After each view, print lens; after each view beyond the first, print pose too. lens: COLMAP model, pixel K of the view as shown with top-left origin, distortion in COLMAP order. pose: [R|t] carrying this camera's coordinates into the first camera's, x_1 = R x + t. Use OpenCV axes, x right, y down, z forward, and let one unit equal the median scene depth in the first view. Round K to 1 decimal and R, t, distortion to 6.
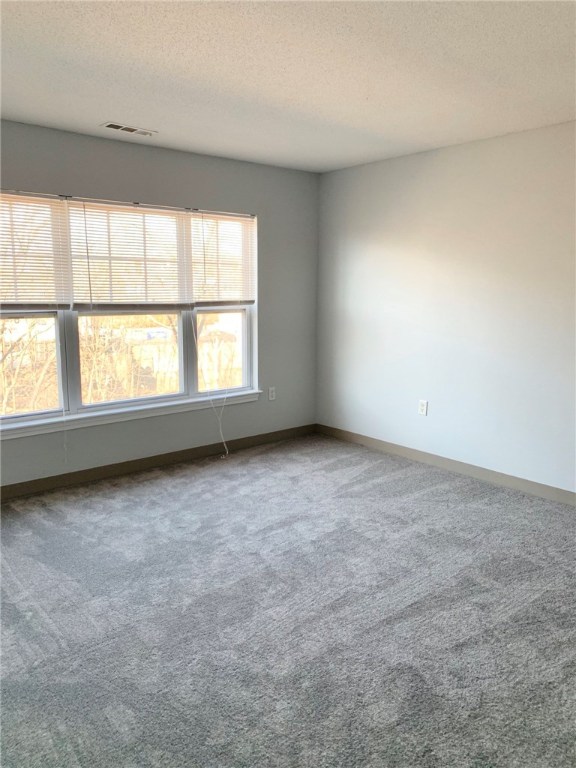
lens RADIAL K [[580.1, 0, 288.0], [0, 580.1, 384.0], [0, 0, 1]] dist [0.082193, -0.123758]
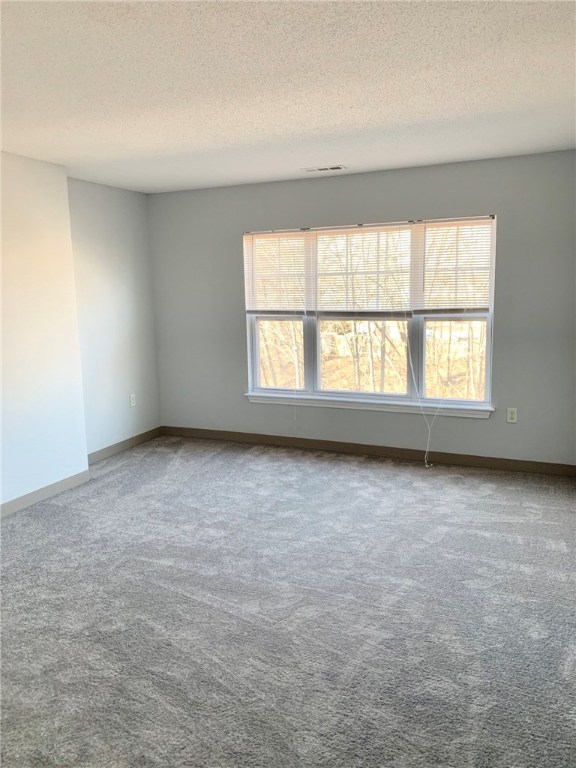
lens RADIAL K [[580.1, 0, 288.0], [0, 580.1, 384.0], [0, 0, 1]] dist [0.082193, -0.123758]
pose [[0.419142, 0.131077, -0.898409, 0.690932], [-0.130081, 0.987985, 0.083459, -0.066665], [0.898554, 0.081885, 0.431157, 0.355953]]
